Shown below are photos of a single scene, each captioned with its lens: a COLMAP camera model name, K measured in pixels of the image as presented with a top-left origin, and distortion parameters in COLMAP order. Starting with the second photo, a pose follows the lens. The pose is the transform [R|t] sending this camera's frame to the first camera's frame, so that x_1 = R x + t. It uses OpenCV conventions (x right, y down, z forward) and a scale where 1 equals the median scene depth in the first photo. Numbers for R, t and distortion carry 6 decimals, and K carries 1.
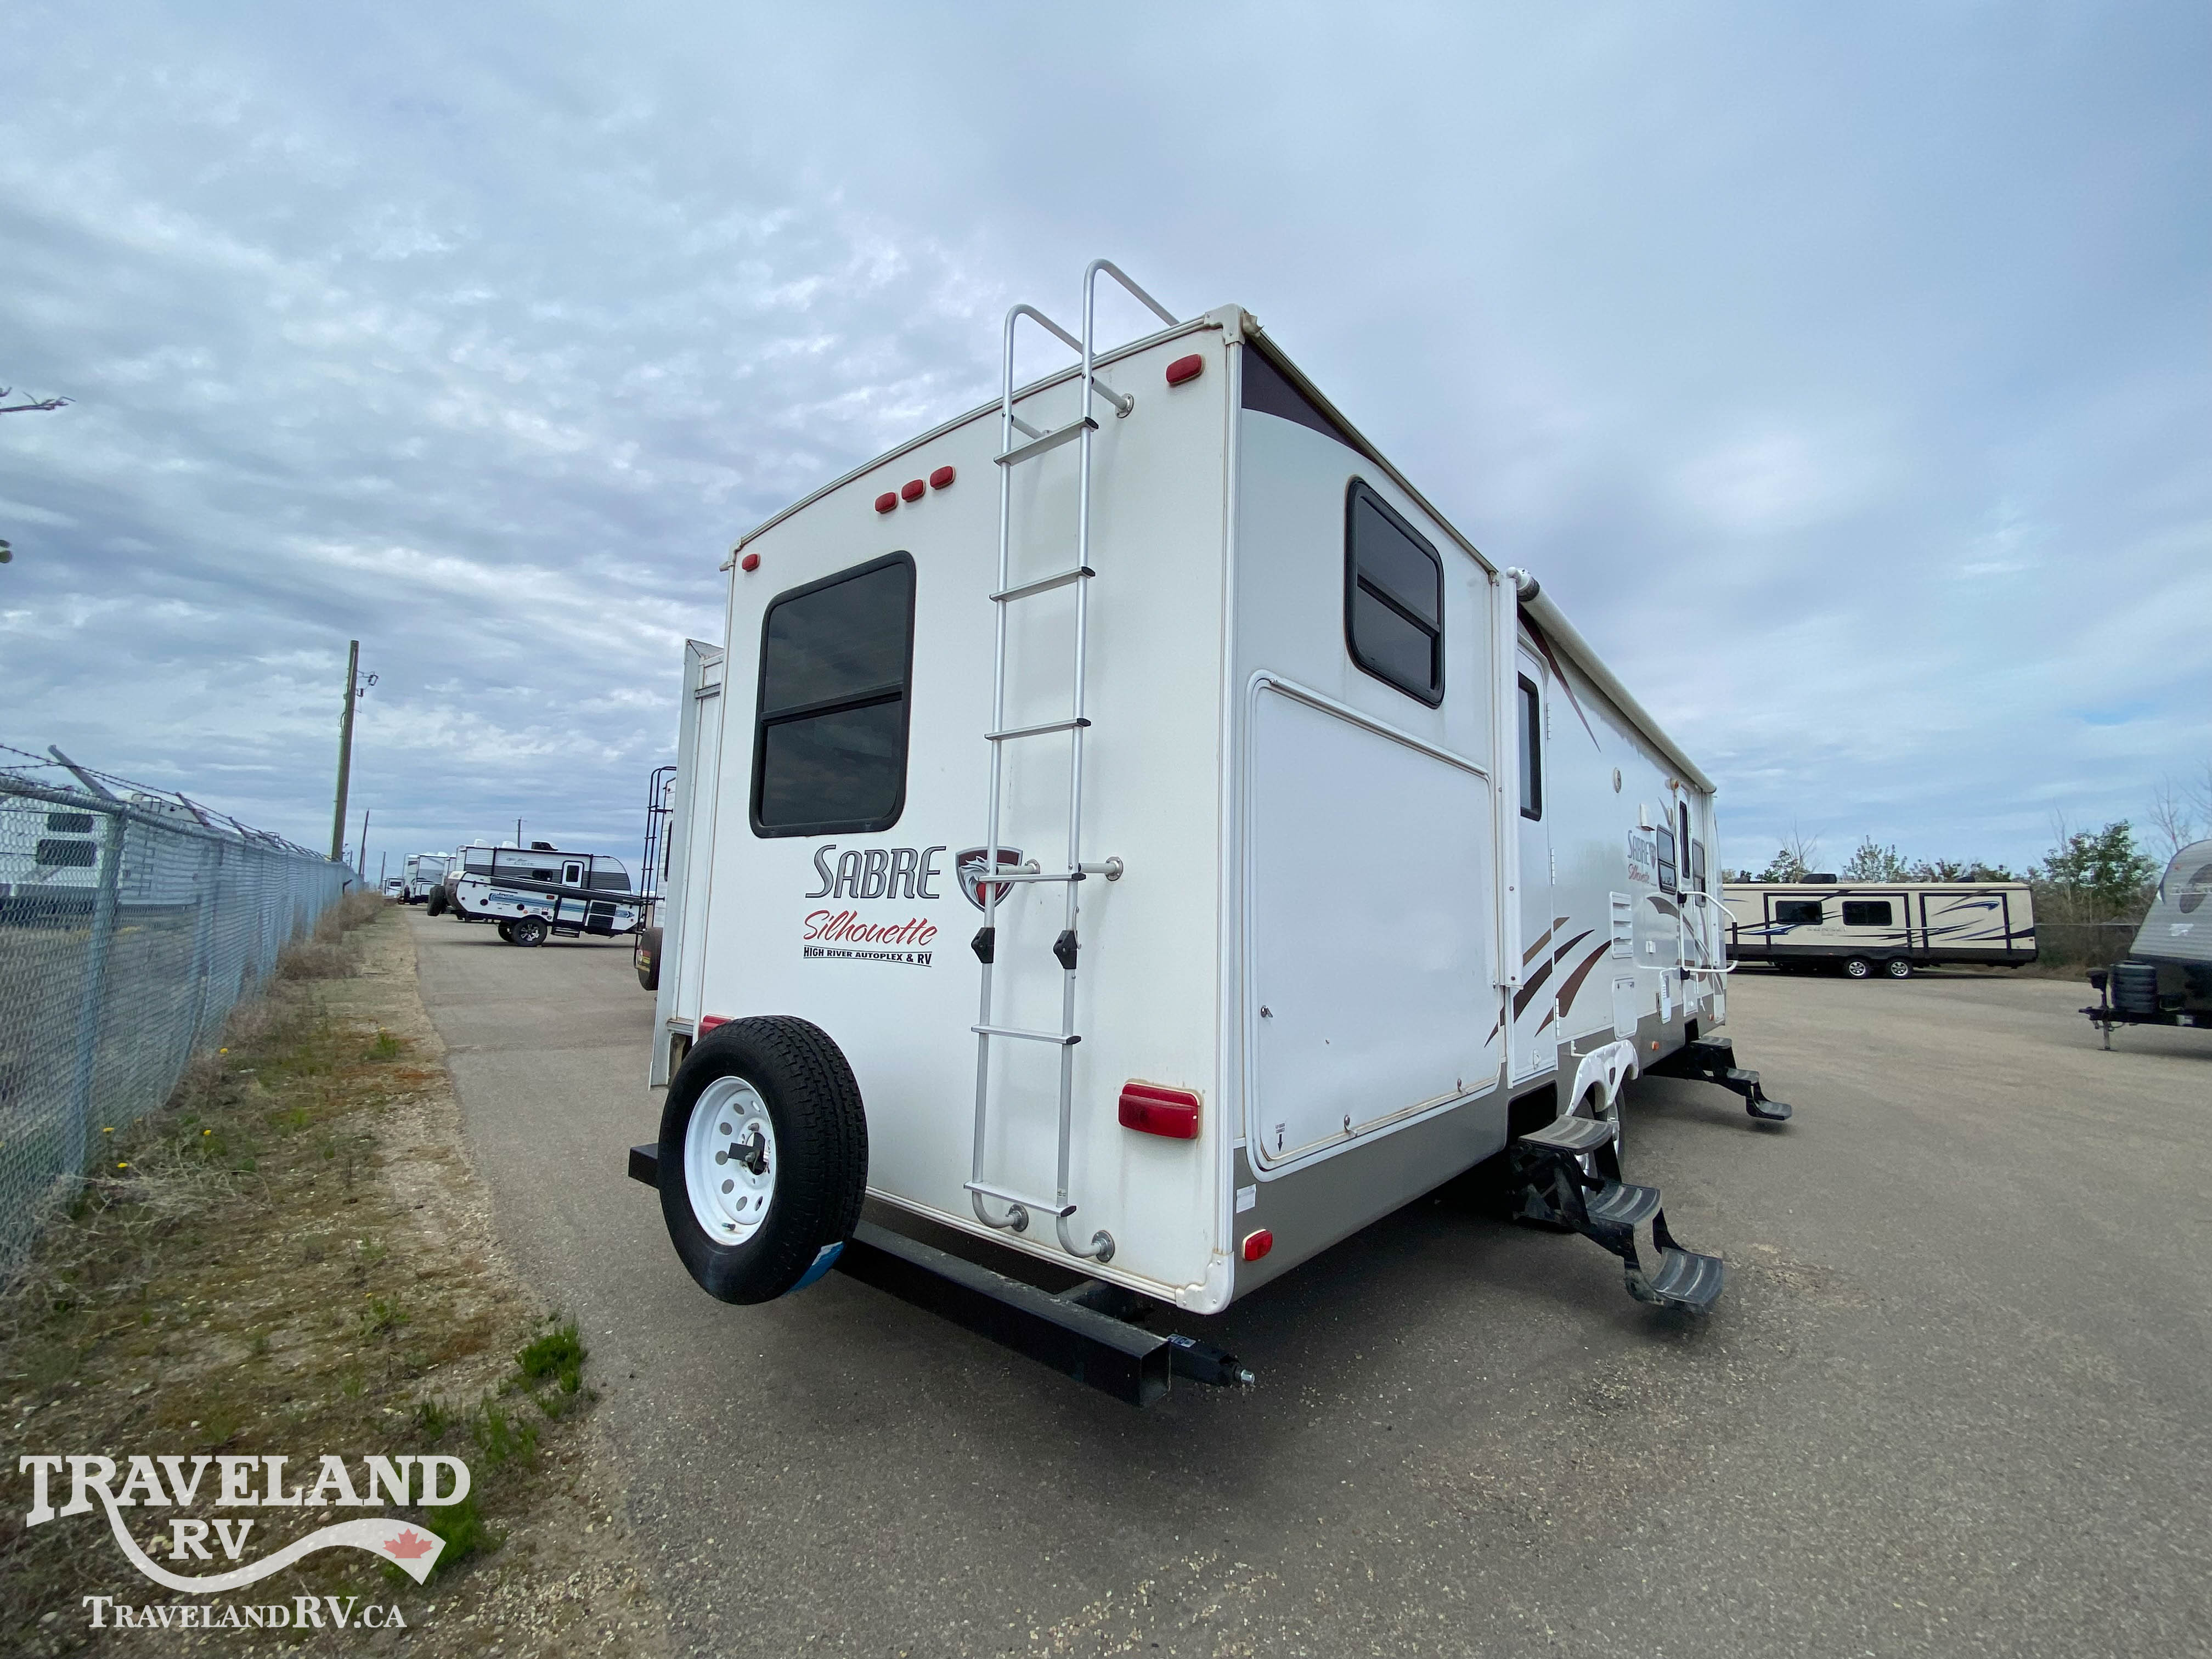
lens RADIAL K [[907.0, 0, 1113.7], [0, 907.0, 822.2], [0, 0, 1]] dist [0.015252, -0.016507]
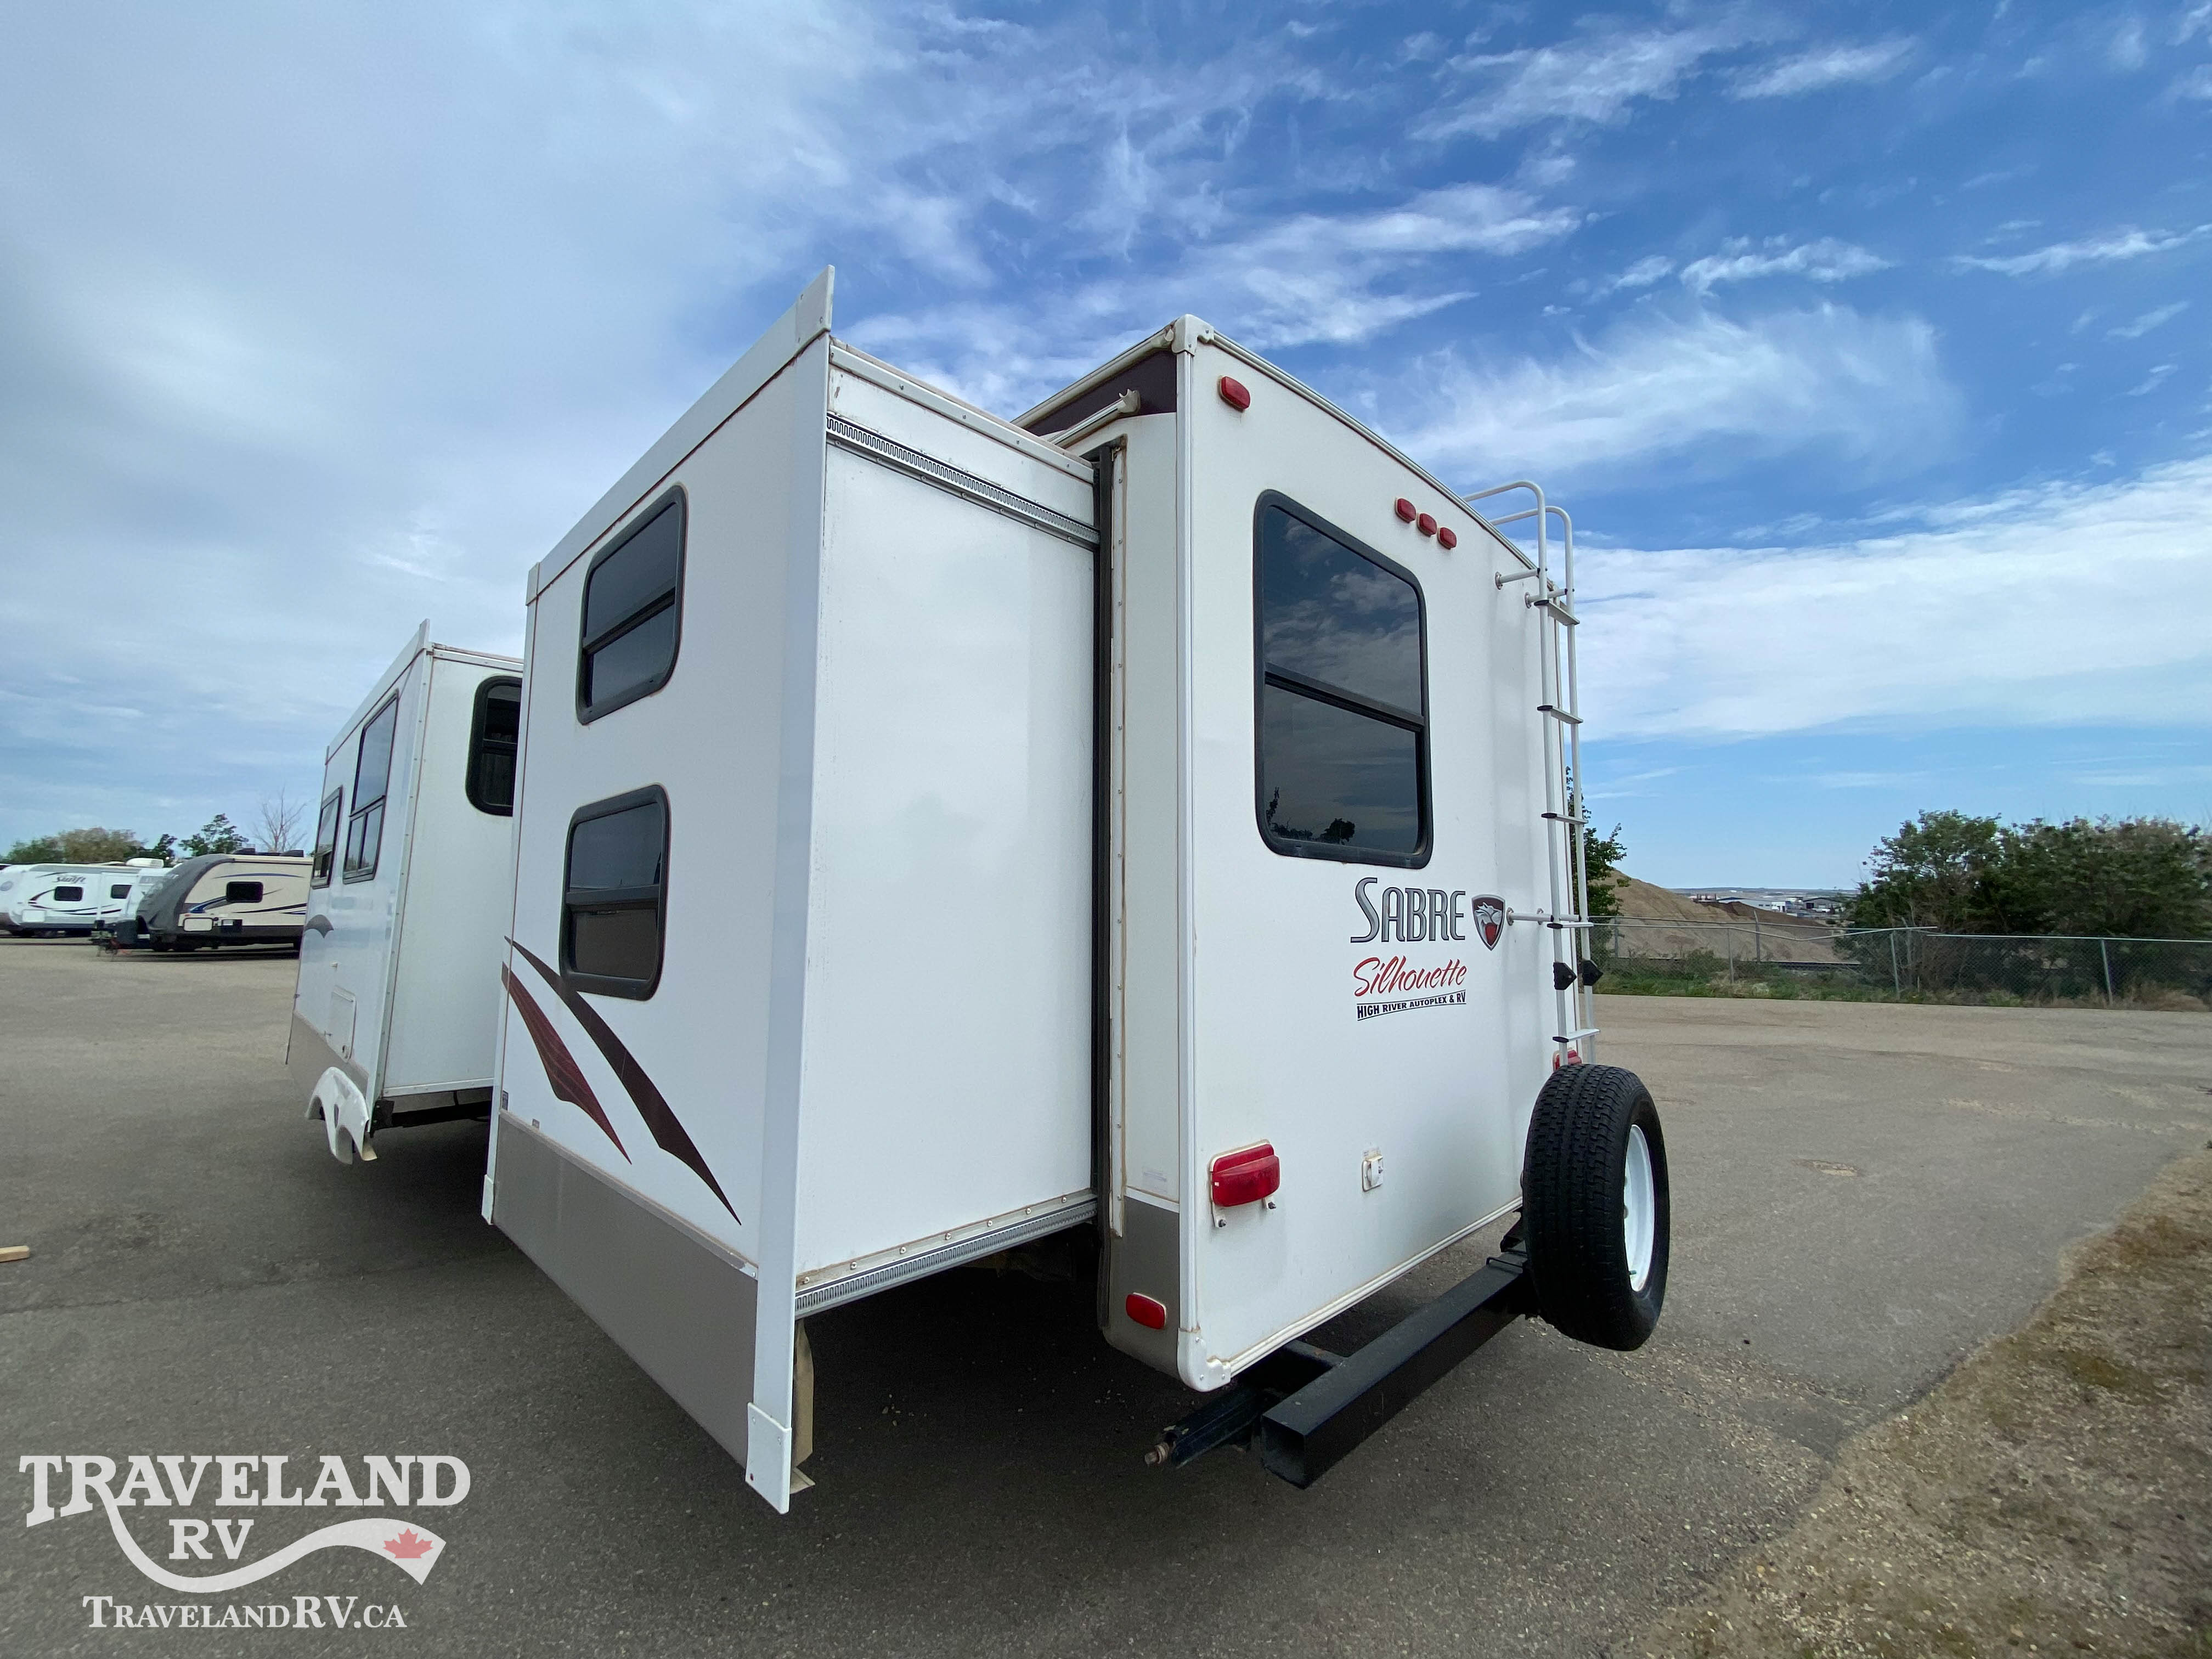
lens RADIAL K [[907.0, 0, 1114.9], [0, 907.0, 829.6], [0, 0, 1]] dist [0.015252, -0.016507]
pose [[0.089193, 0.070400, 0.993523, -1.178121], [-0.111781, 0.991905, -0.060250, 0.059056], [-0.989722, -0.105683, 0.096341, 1.183230]]
